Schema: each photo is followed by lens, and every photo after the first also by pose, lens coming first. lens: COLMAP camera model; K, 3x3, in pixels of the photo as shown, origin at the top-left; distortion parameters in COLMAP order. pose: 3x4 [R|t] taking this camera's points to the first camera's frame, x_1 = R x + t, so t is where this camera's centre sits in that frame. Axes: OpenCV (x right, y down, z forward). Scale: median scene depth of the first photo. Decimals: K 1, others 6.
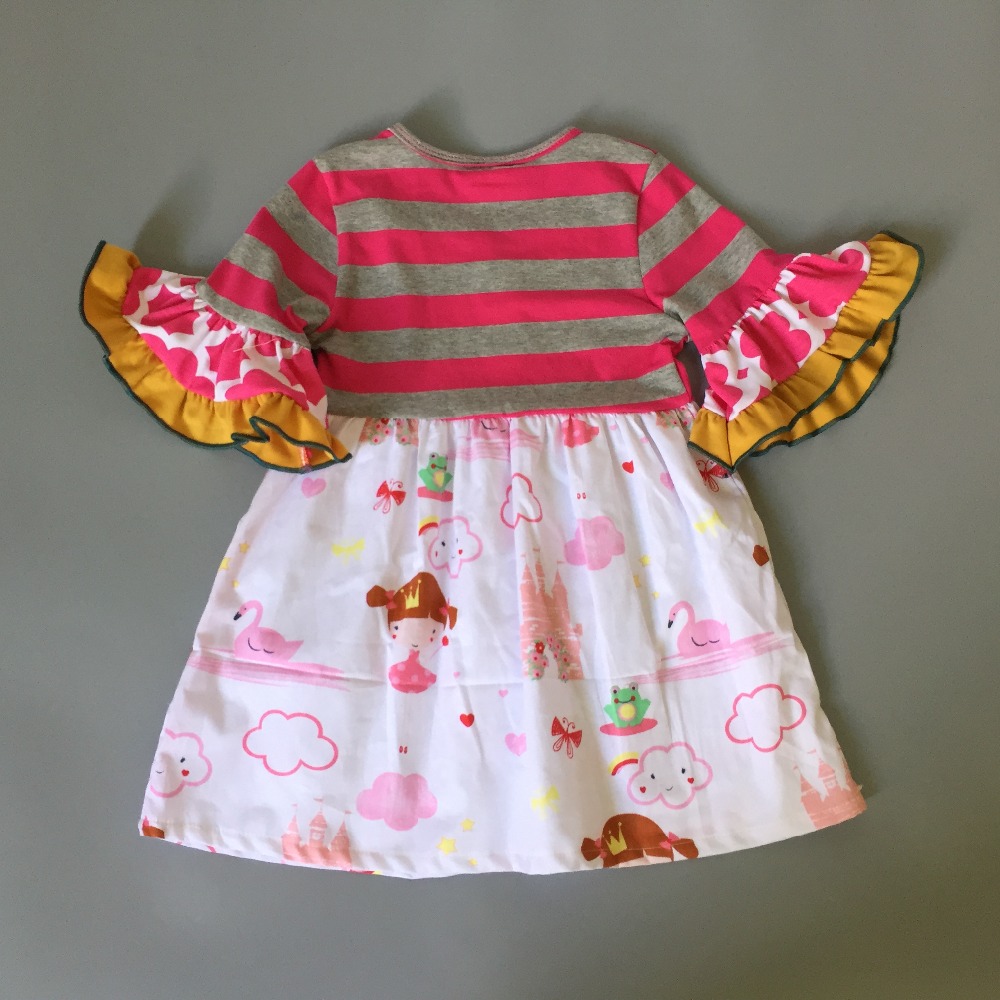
lens RADIAL K [[1169.0, 0, 486.7], [0, 1169.0, 475.7], [0, 0, 1]] dist [0.051104, 0.000000]
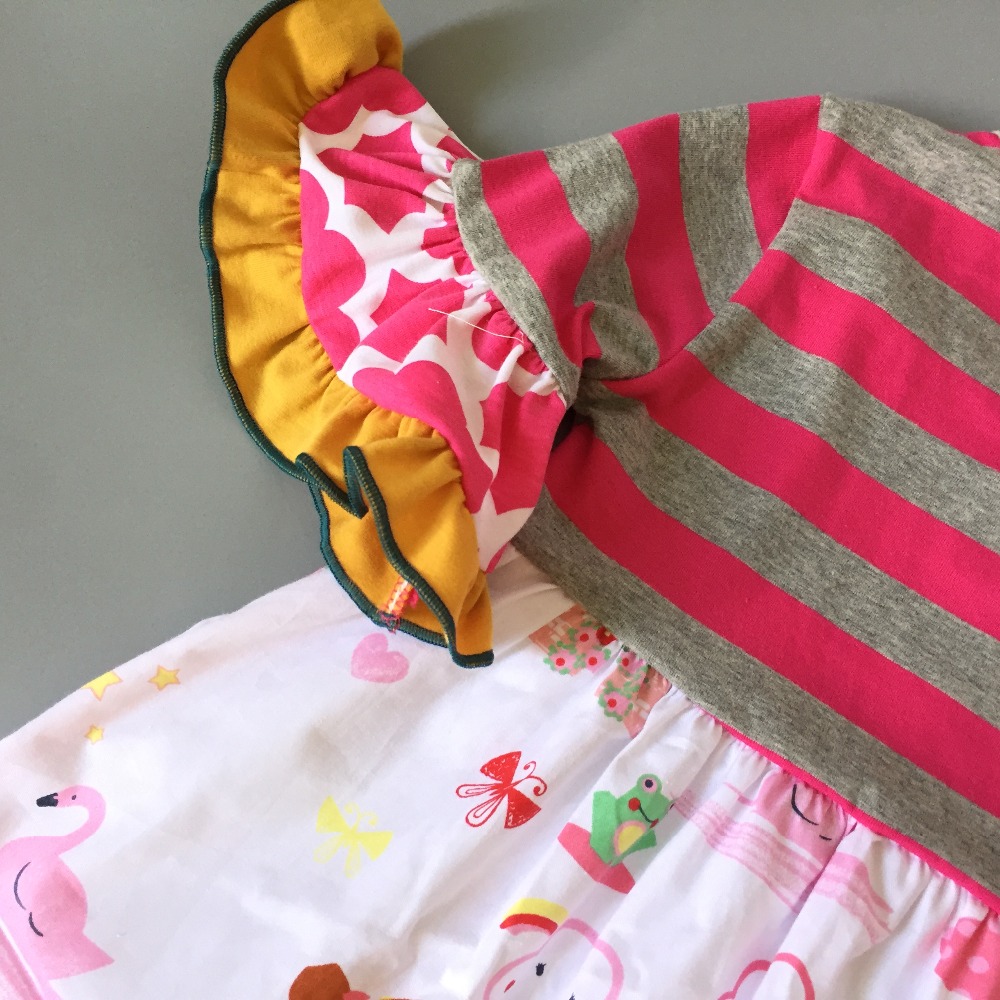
lens RADIAL K [[1169.0, 0, 501.0], [0, 1169.0, 494.9], [0, 0, 1]] dist [0.051104, 0.000000]
pose [[0.782308, 0.592261, -0.192926, -0.065180], [-0.607315, 0.794070, -0.024933, -0.054104], [0.138430, 0.136672, 0.980896, 0.565377]]
